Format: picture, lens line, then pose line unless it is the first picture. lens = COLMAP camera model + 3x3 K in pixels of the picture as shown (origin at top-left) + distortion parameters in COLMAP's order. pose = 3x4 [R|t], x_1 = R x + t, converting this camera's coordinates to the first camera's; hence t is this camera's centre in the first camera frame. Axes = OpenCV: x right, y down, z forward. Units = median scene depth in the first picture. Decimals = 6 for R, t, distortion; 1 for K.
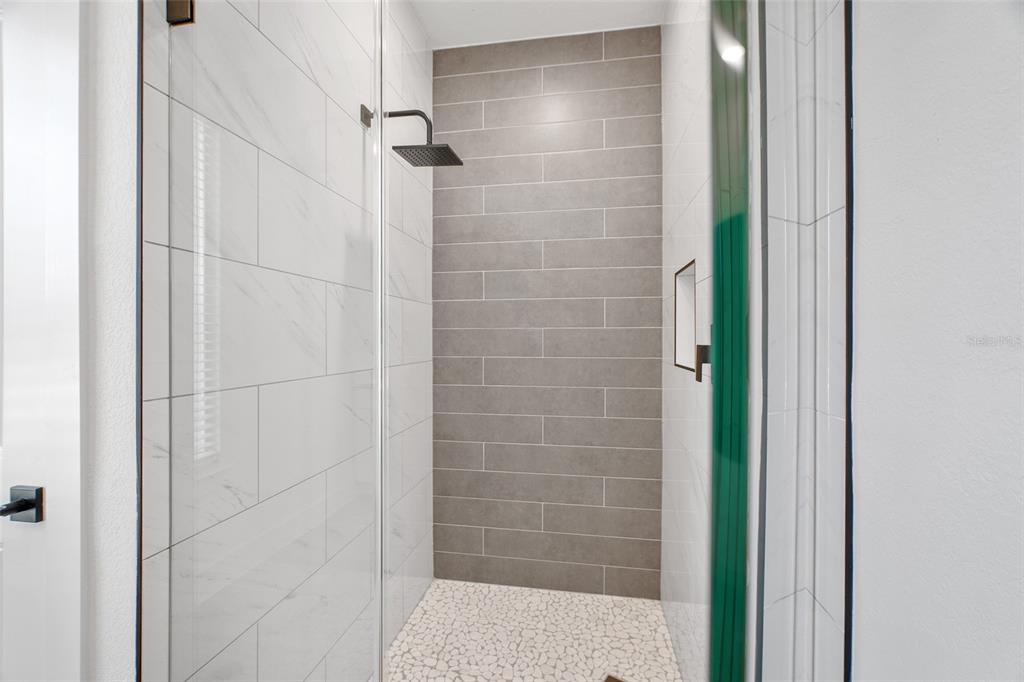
lens RADIAL K [[451.2, 0, 507.3], [0, 451.2, 341.7], [0, 0, 1]] dist [-0.023079, 0.002924]
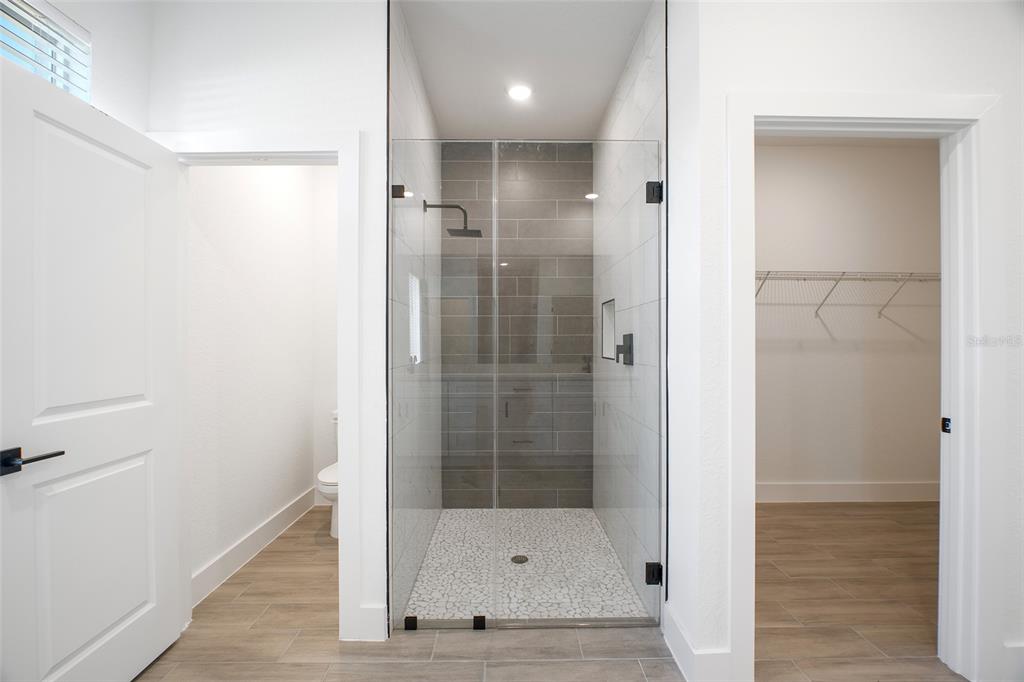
lens RADIAL K [[451.2, 0, 513.8], [0, 451.2, 344.8], [0, 0, 1]] dist [-0.023079, 0.002924]
pose [[0.981384, -0.001127, 0.192051, -0.234283], [0.001274, 0.999999, -0.000642, 0.003295], [-0.192050, 0.000875, 0.981385, -0.501704]]
